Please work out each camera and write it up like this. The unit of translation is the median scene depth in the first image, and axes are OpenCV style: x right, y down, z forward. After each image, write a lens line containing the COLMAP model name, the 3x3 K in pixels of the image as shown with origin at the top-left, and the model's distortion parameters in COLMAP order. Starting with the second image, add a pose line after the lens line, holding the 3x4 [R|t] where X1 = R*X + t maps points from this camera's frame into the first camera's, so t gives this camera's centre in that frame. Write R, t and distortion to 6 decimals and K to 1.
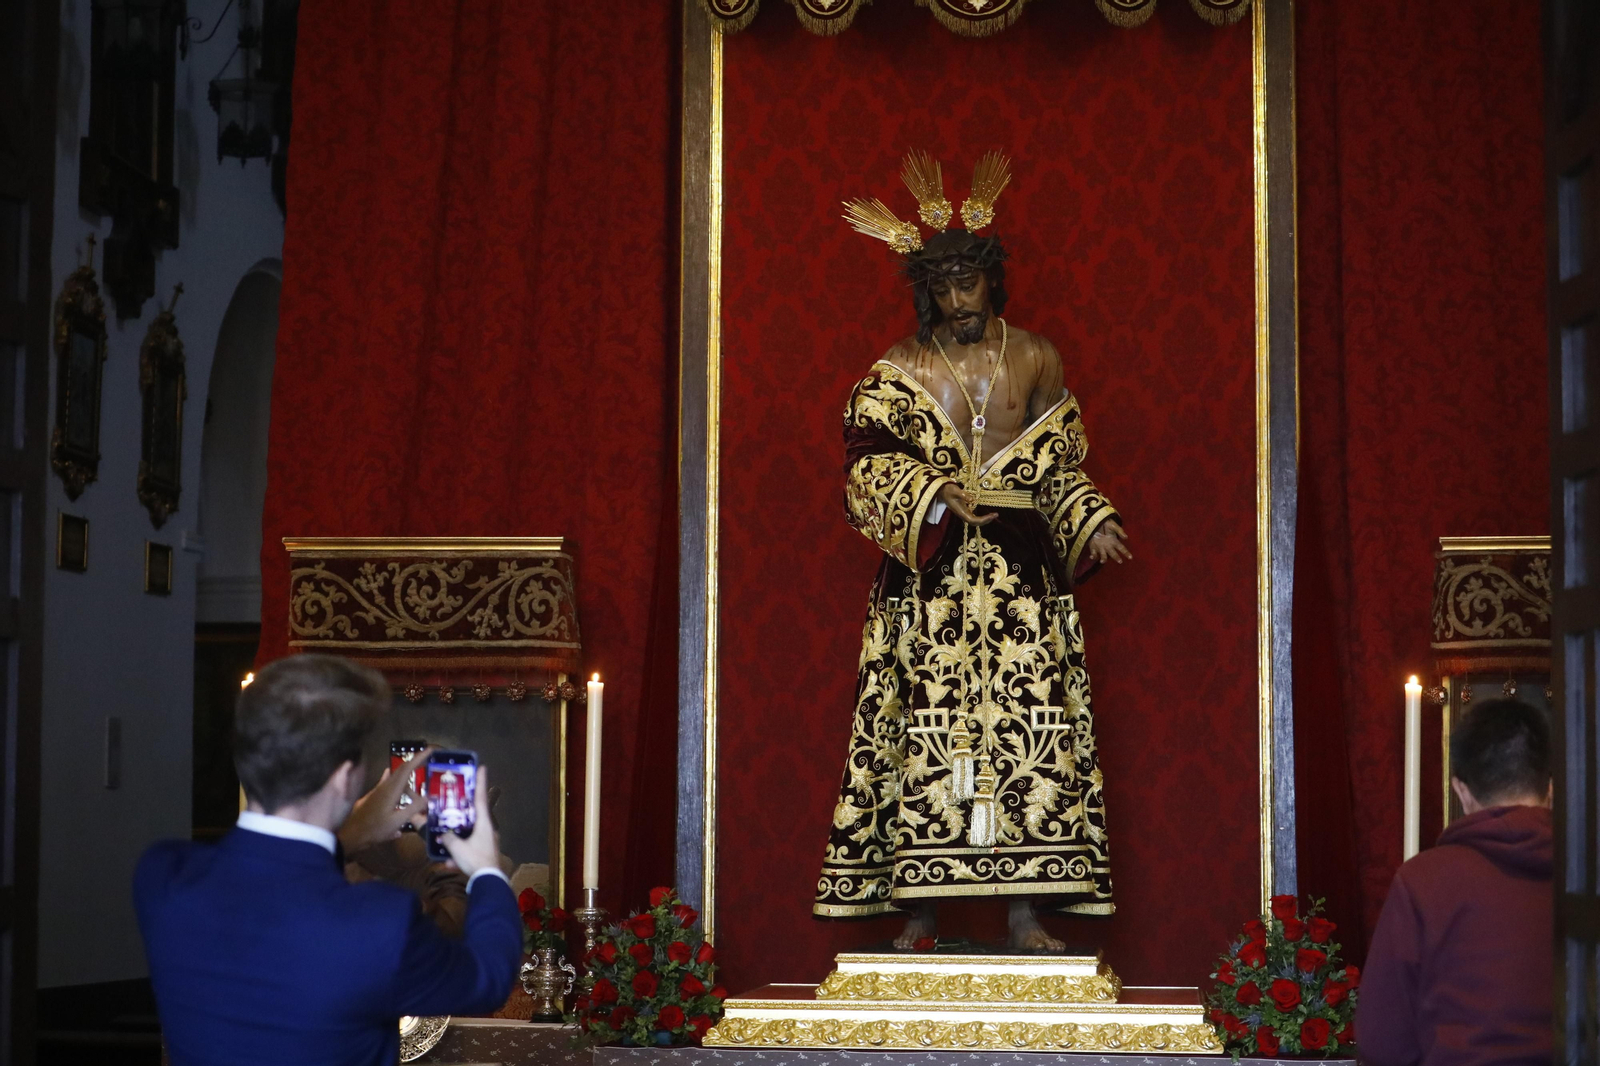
lens RADIAL K [[3620.2, 0, 800.0], [0, 3620.2, 533.0], [0, 0, 1]] dist [-0.095084, 0.071976]
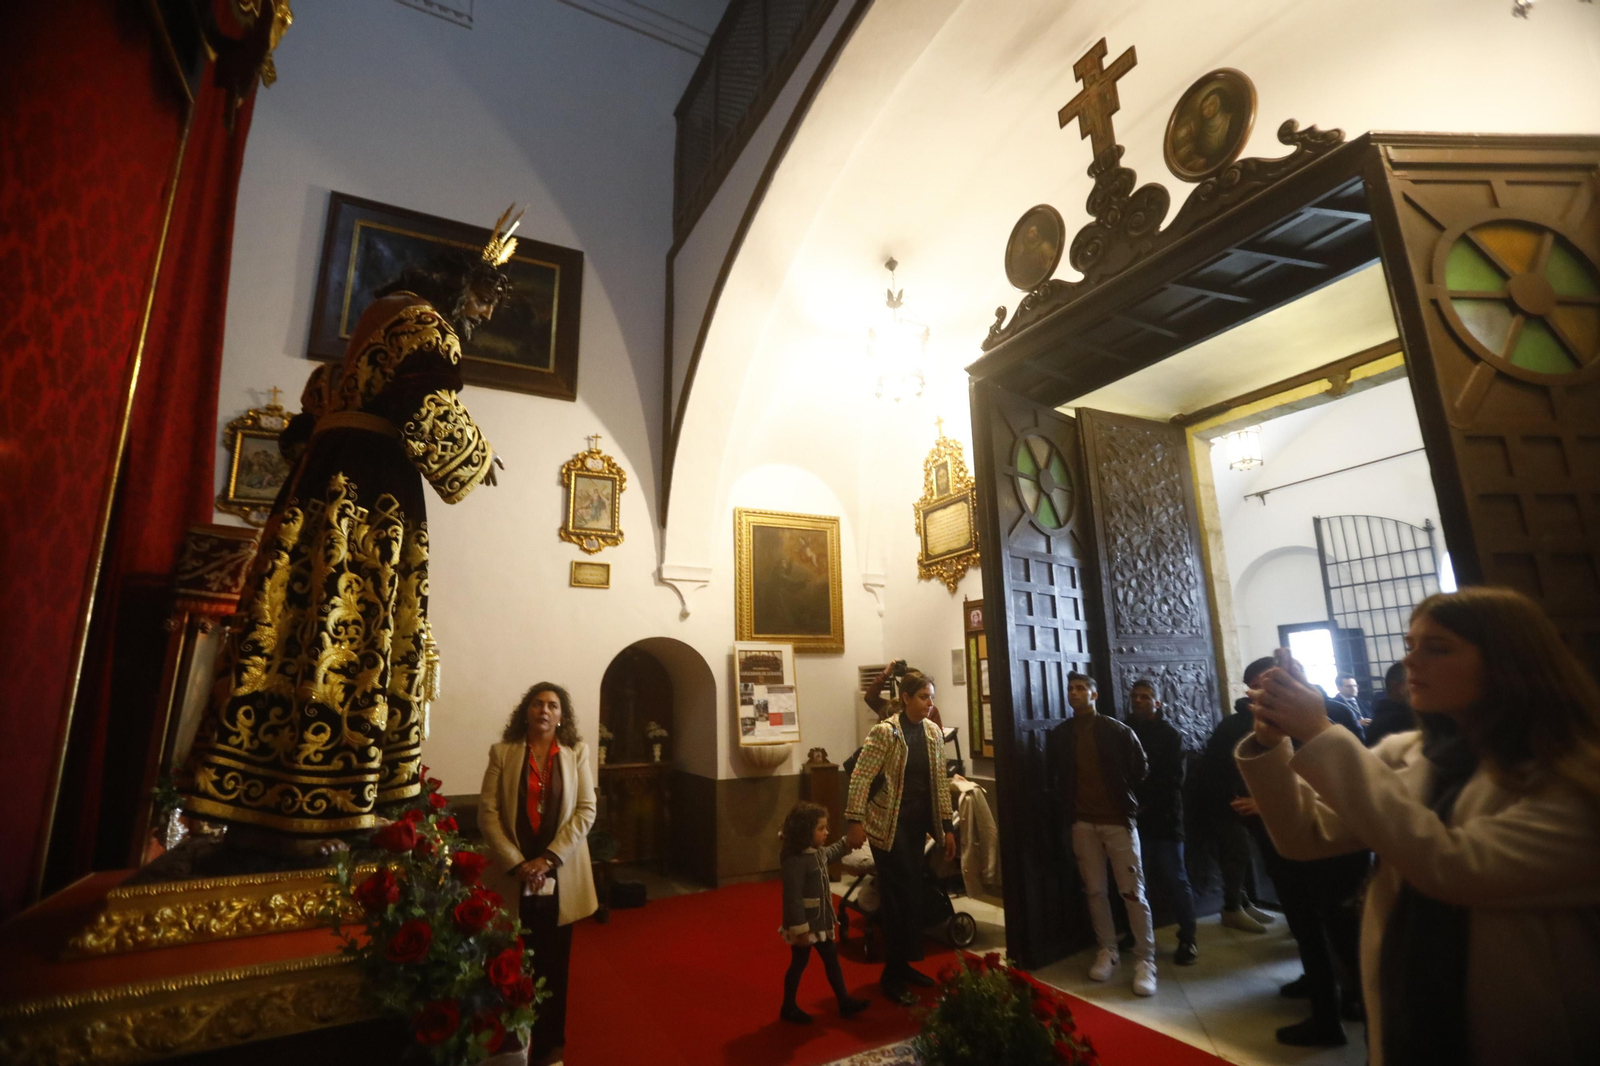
lens RADIAL K [[725.2, 0, 794.8], [0, 725.2, 537.9], [0, 0, 1]] dist [-0.078238, 0.033092]
pose [[-0.567510, 0.182764, 0.802826, -0.212578], [-0.055902, 0.964250, -0.259029, 0.075184], [-0.821467, -0.191881, -0.537005, 1.025037]]
